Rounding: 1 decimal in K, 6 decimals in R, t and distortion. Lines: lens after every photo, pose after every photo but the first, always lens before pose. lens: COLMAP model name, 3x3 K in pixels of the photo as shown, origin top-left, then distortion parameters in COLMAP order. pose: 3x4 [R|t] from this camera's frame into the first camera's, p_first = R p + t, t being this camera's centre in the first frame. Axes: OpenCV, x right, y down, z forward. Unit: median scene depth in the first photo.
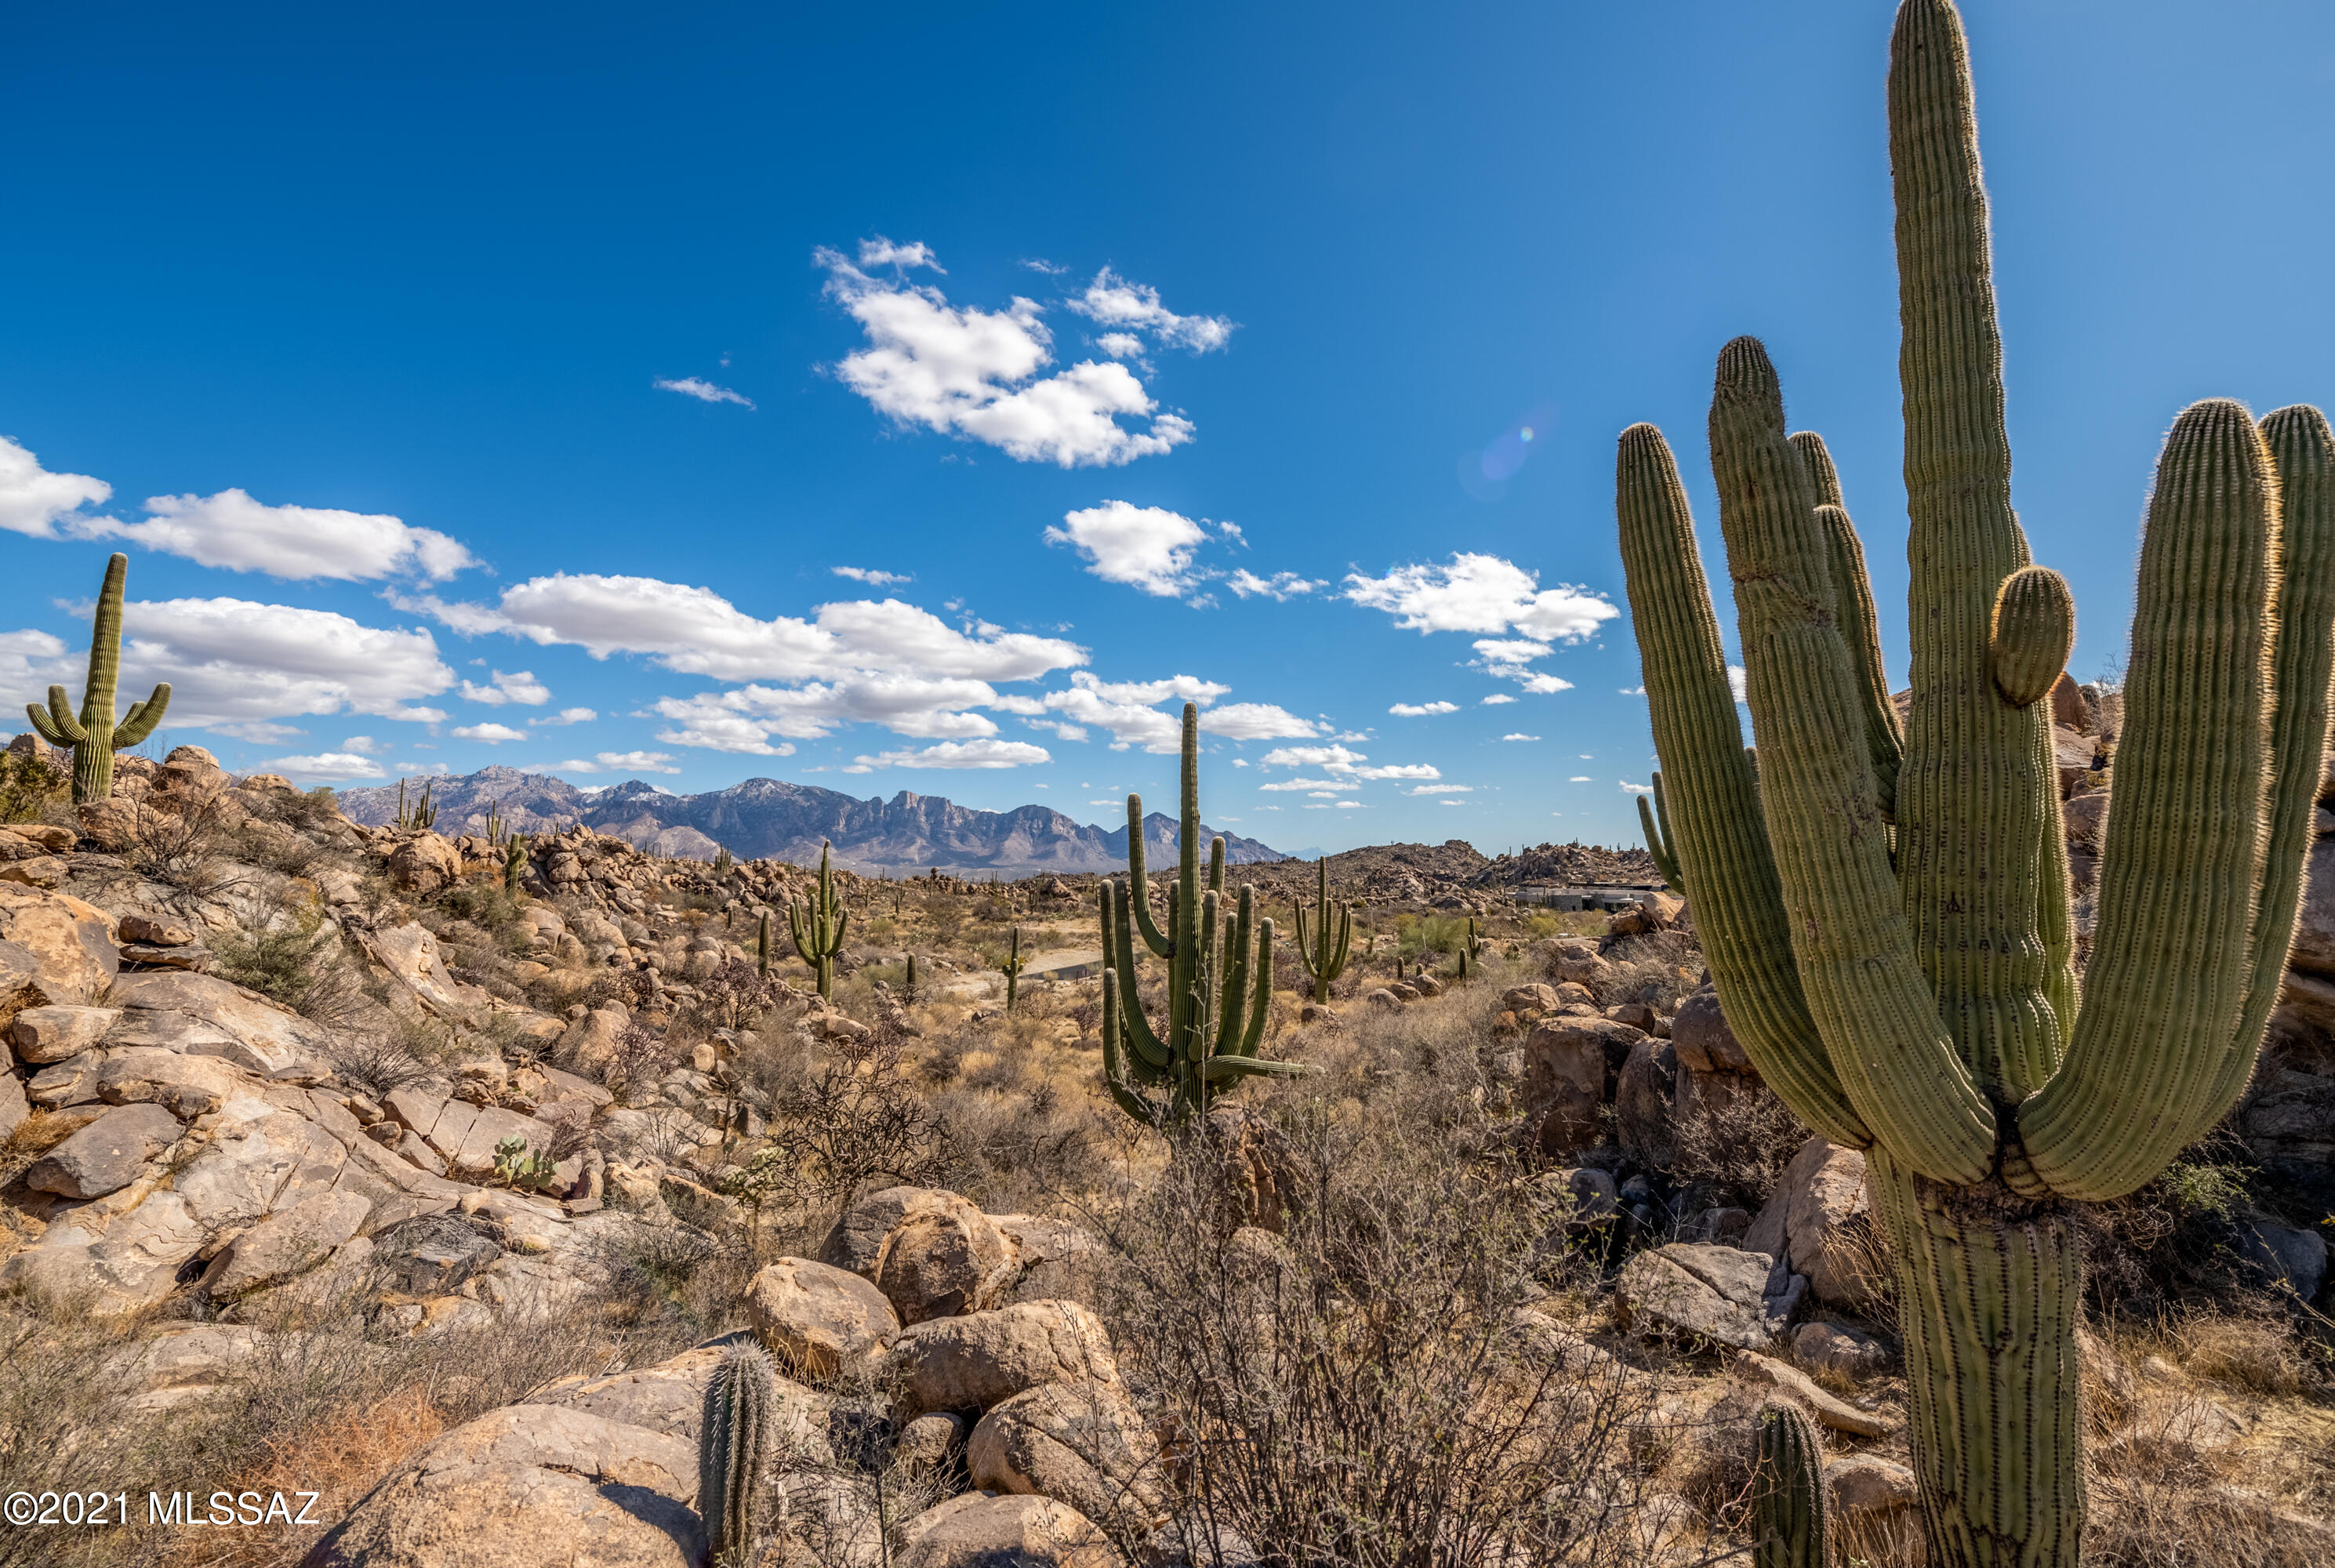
lens RADIAL K [[955.5, 0, 1189.6], [0, 955.5, 779.1], [0, 0, 1]] dist [0.000025, -0.004094]
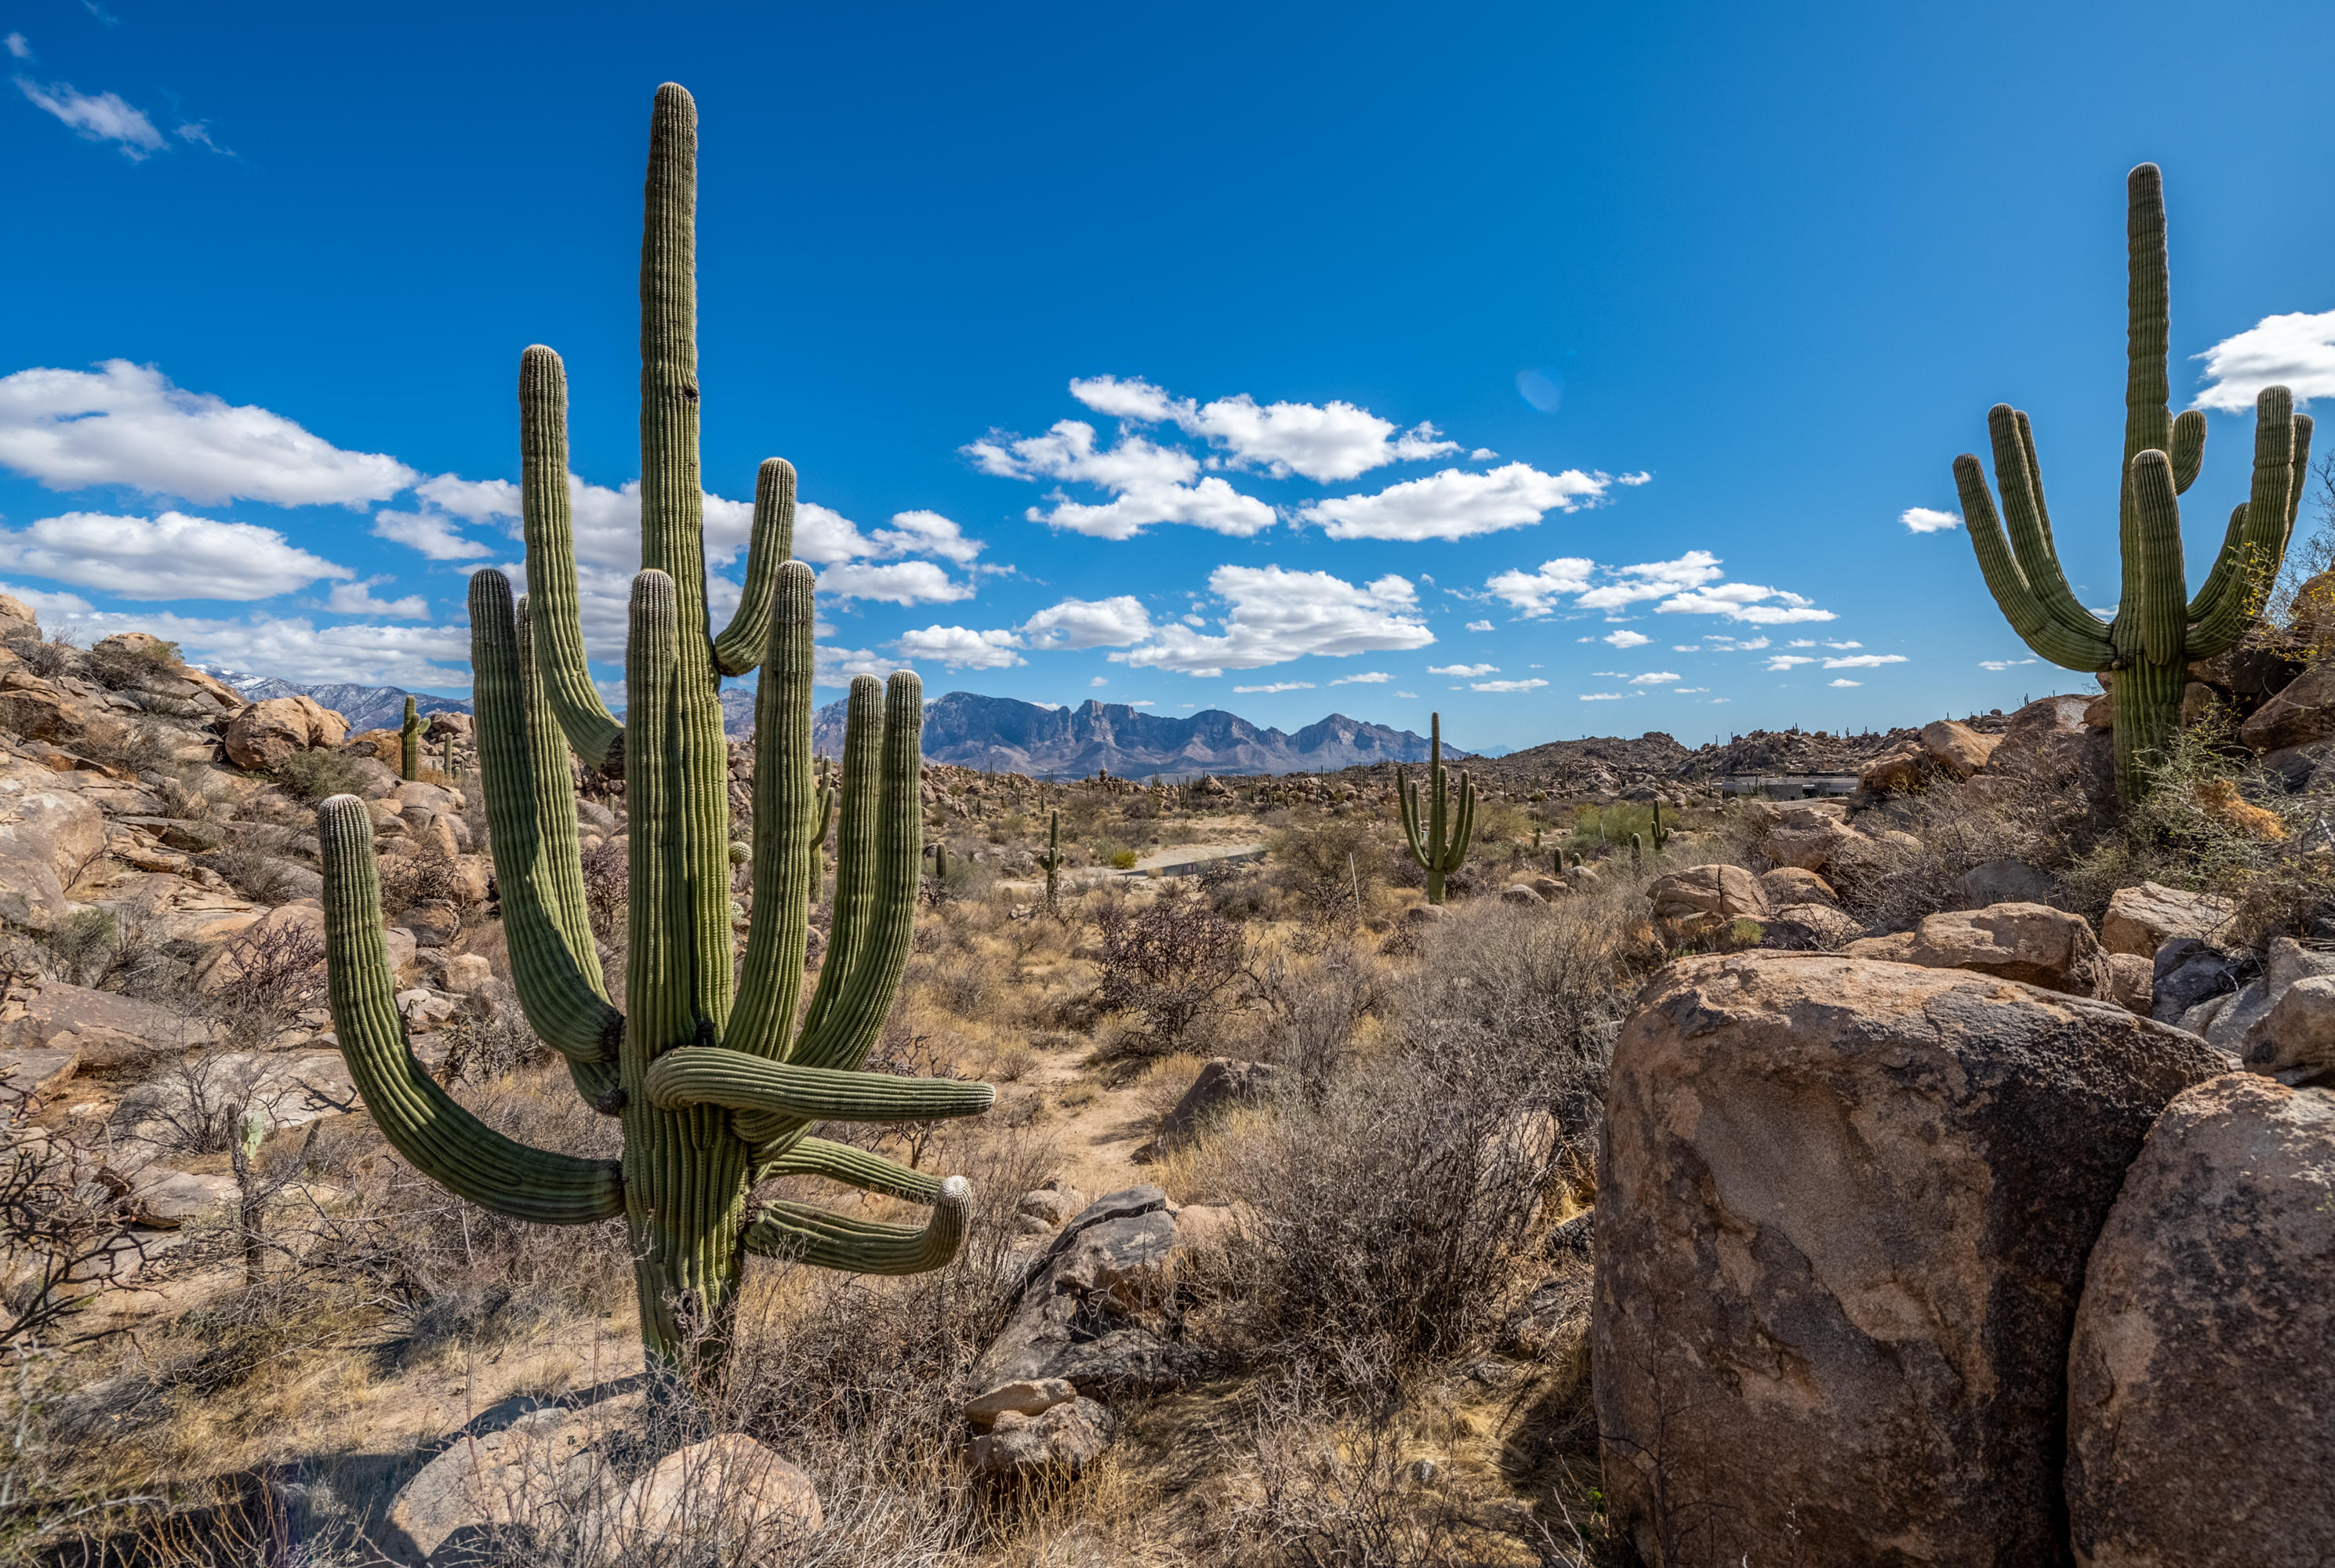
lens RADIAL K [[952.7, 0, 1205.8], [0, 952.7, 754.1], [0, 0, 1]] dist [0.000949, -0.004533]
pose [[0.985189, -0.021854, -0.170072, 0.176907], [0.034666, 0.996749, 0.072729, 0.105806], [0.167930, -0.077548, 0.982744, 0.448485]]
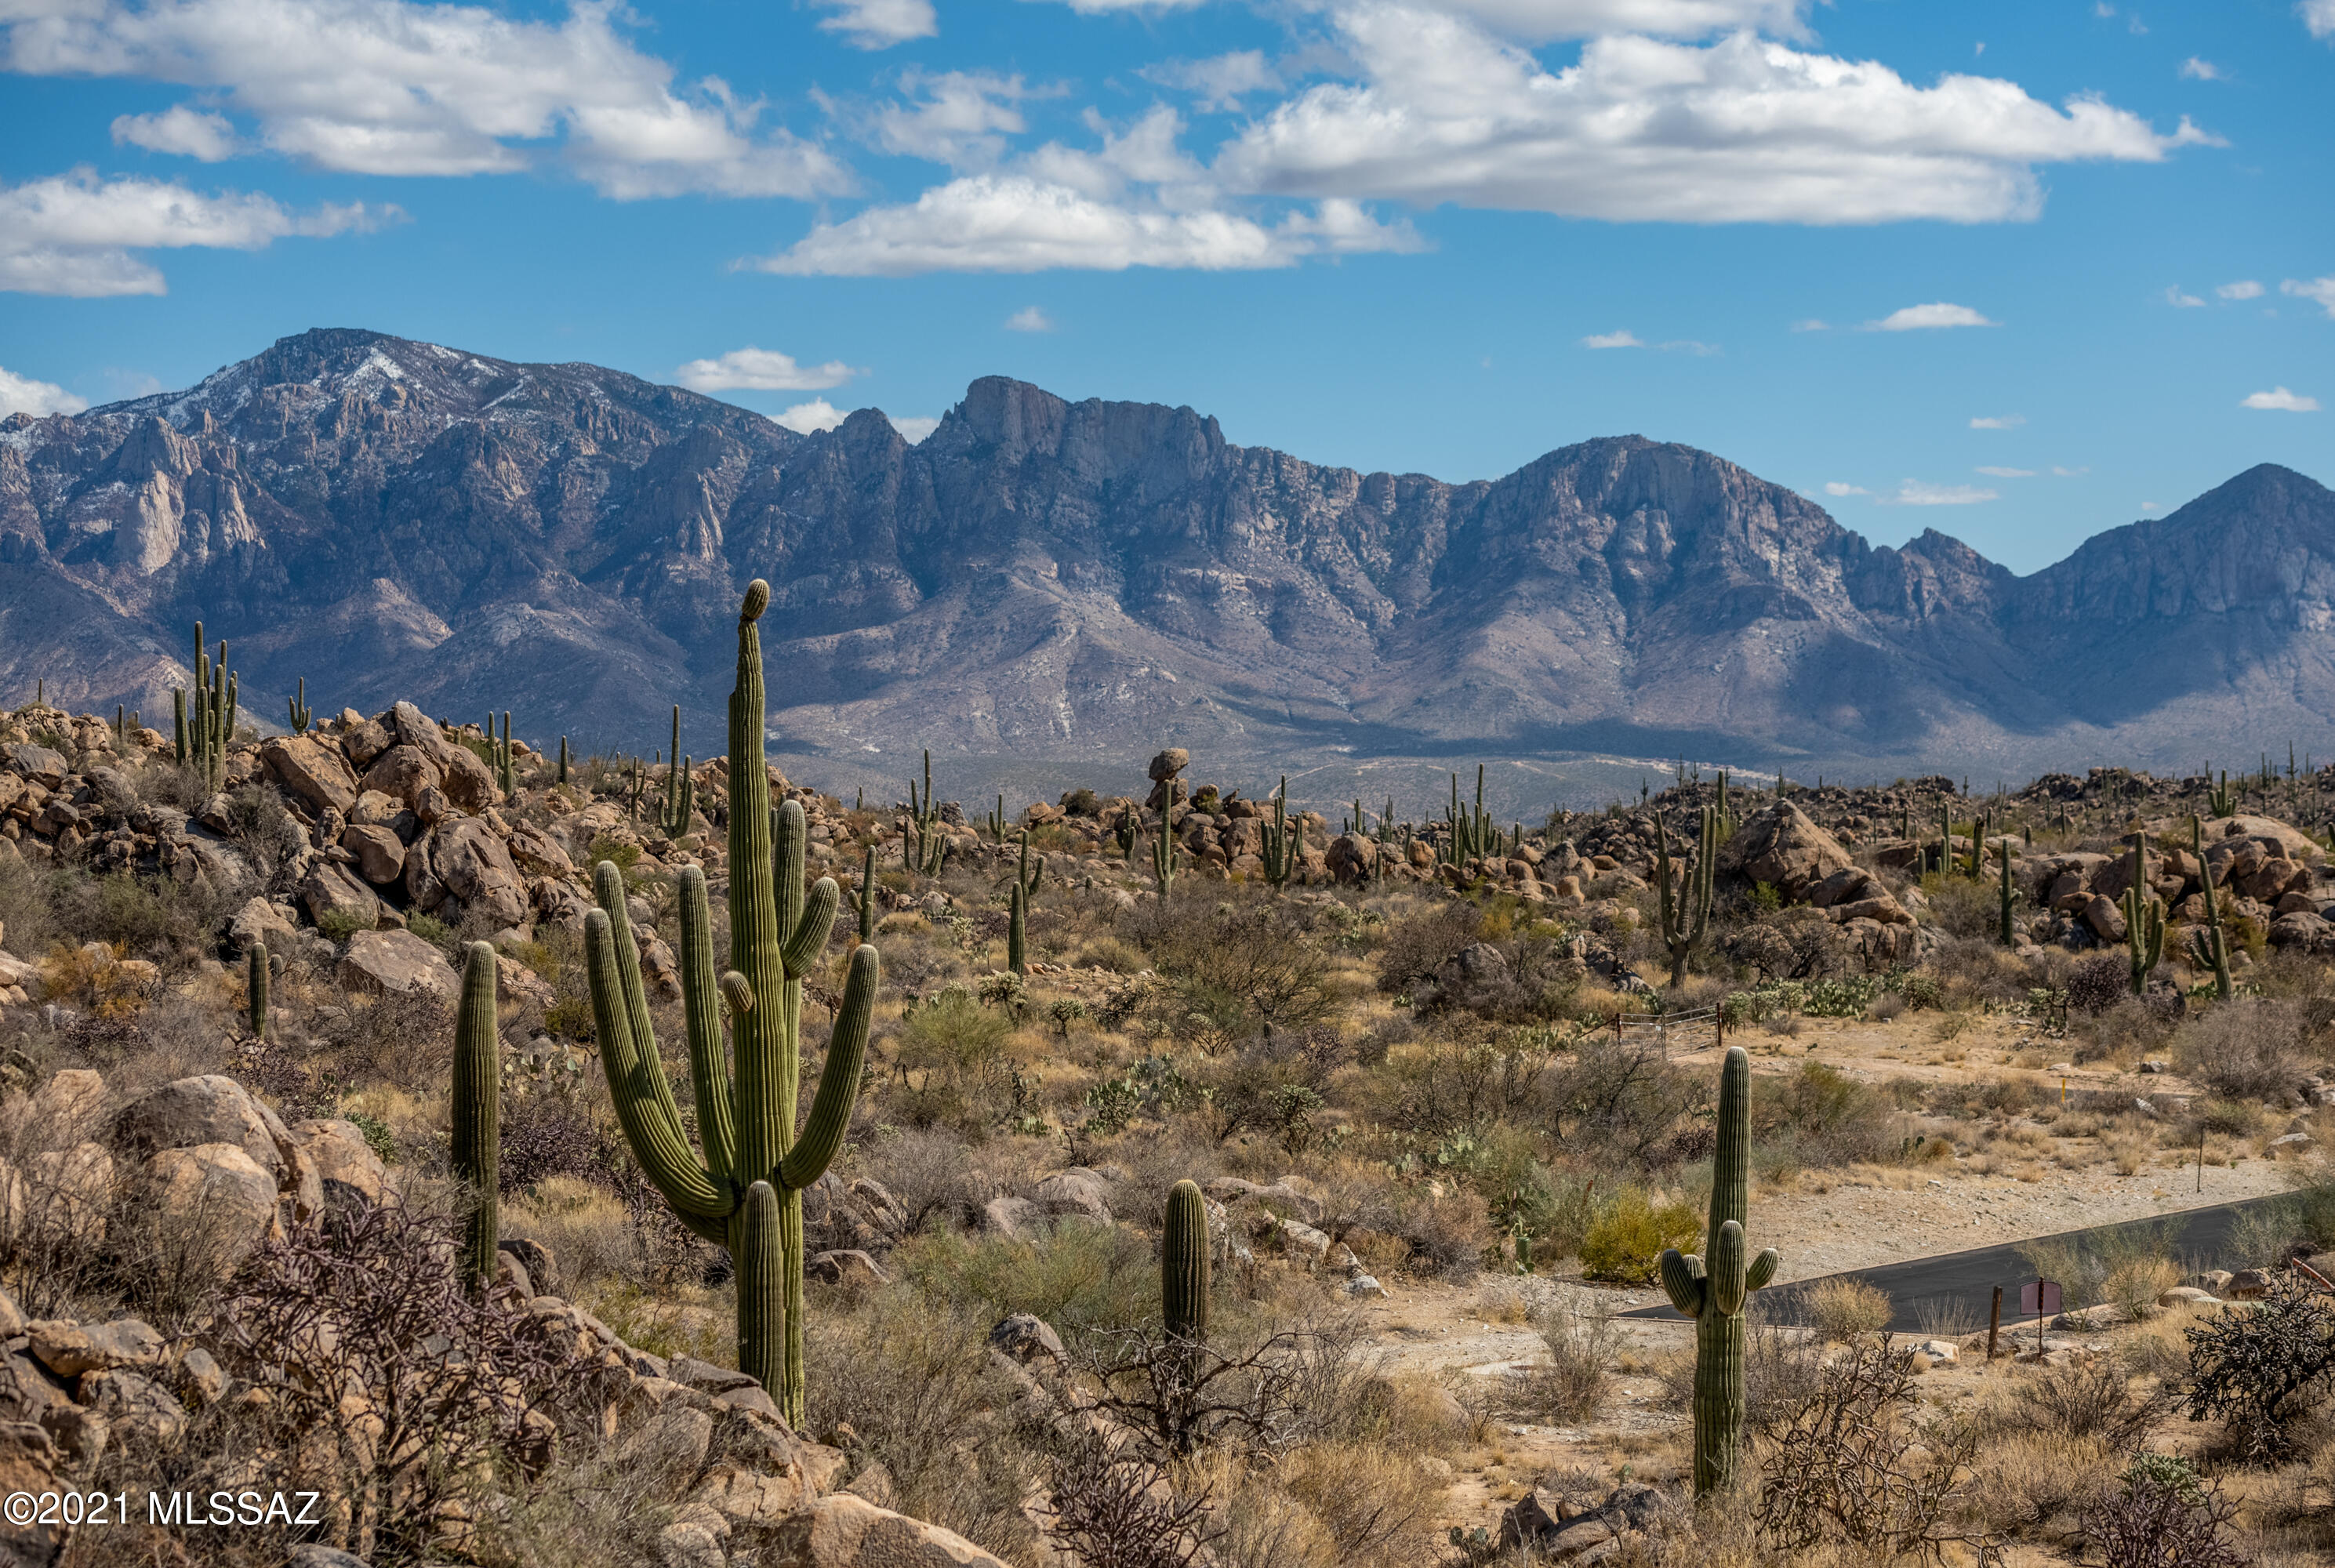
lens RADIAL K [[4898.7, 0, 1167.5], [0, 4898.7, 784.0], [0, 0, 1]] dist [-0.022121, -0.017026]
pose [[0.967447, 0.000701, -0.253072, -0.099276], [0.024173, 0.995168, 0.095165, 0.024984], [0.251916, -0.098184, 0.962756, 0.148318]]
